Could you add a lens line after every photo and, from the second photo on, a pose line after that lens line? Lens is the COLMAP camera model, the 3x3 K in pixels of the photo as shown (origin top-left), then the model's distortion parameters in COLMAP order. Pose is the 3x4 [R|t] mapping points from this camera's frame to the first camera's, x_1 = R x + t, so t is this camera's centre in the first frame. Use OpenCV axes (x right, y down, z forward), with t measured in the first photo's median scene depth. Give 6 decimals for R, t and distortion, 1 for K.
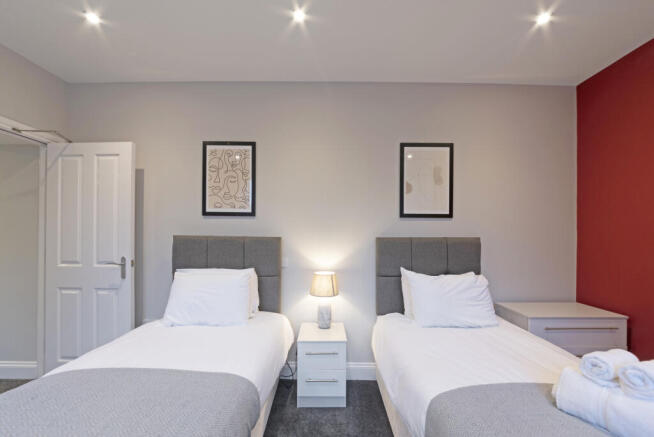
lens RADIAL K [[251.9, 0, 324.7], [0, 251.9, 237.6], [0, 0, 1]] dist [0.000819, -0.000018]
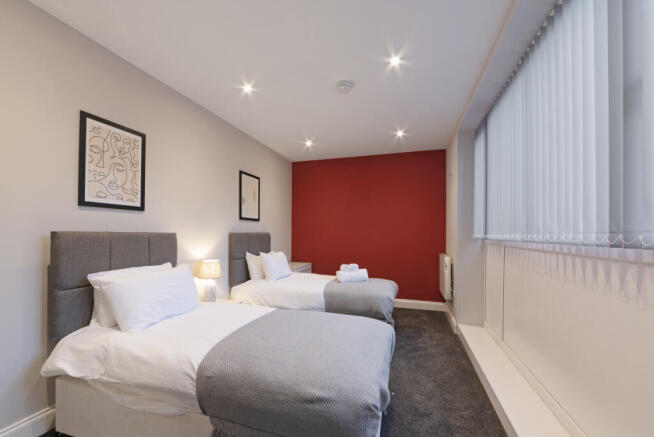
lens RADIAL K [[261.2, 0, 327.8], [0, 261.2, 230.1], [0, 0, 1]] dist [0.000647, -0.000019]
pose [[0.293345, 0.003814, 0.955999, -1.028737], [-0.005528, 0.999982, -0.002293, -0.014203], [-0.955991, -0.004612, 0.293361, 0.032940]]
